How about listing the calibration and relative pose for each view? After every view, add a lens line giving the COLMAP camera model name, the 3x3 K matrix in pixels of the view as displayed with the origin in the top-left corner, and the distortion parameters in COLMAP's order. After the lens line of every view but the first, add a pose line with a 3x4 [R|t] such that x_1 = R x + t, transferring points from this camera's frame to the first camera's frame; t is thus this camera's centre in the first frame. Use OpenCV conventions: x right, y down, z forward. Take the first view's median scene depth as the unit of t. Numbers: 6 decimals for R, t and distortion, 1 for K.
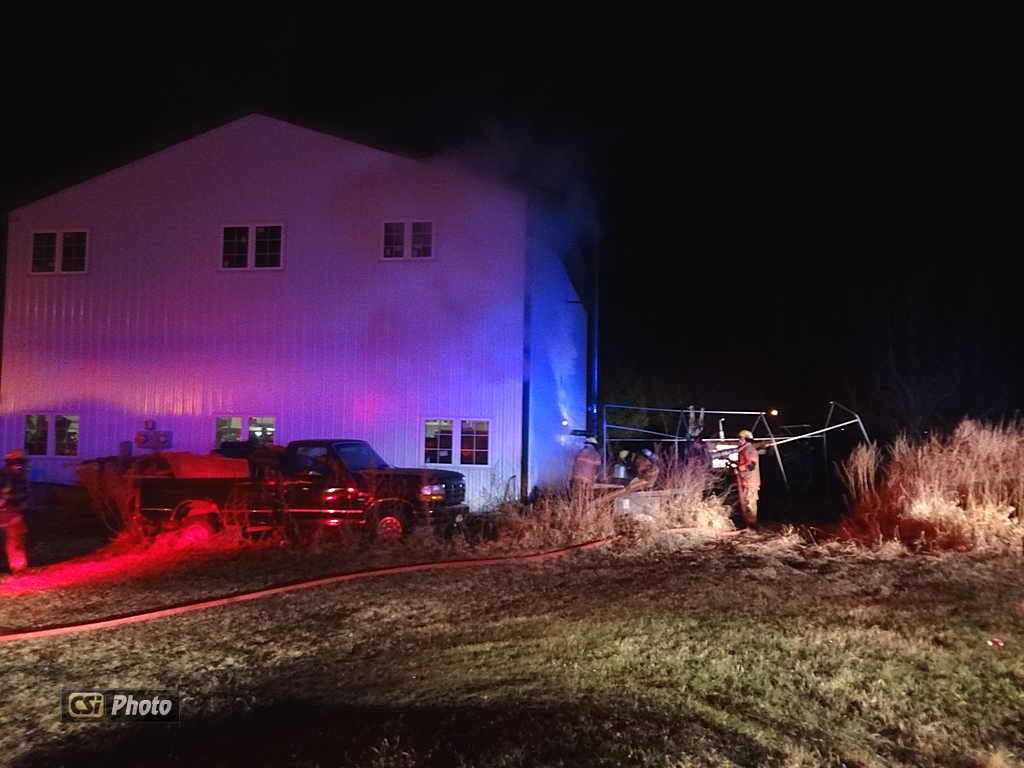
lens RADIAL K [[804.0, 0, 512.2], [0, 804.0, 384.6], [0, 0, 1]] dist [0.006613, -0.019104]
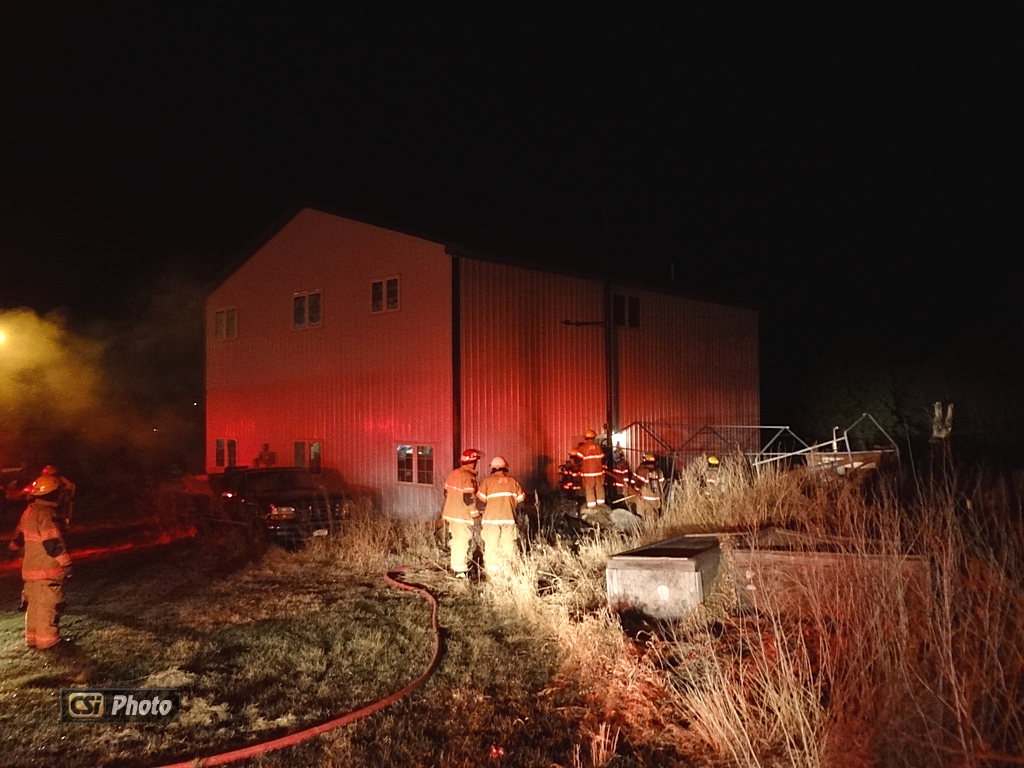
lens RADIAL K [[804.0, 0, 510.7], [0, 804.0, 377.2], [0, 0, 1]] dist [0.006613, -0.019104]
pose [[0.832101, -0.045497, -0.552755, 0.653047], [0.051540, 0.998660, -0.004613, -0.039576], [0.552224, -0.024651, 0.833331, 0.092737]]
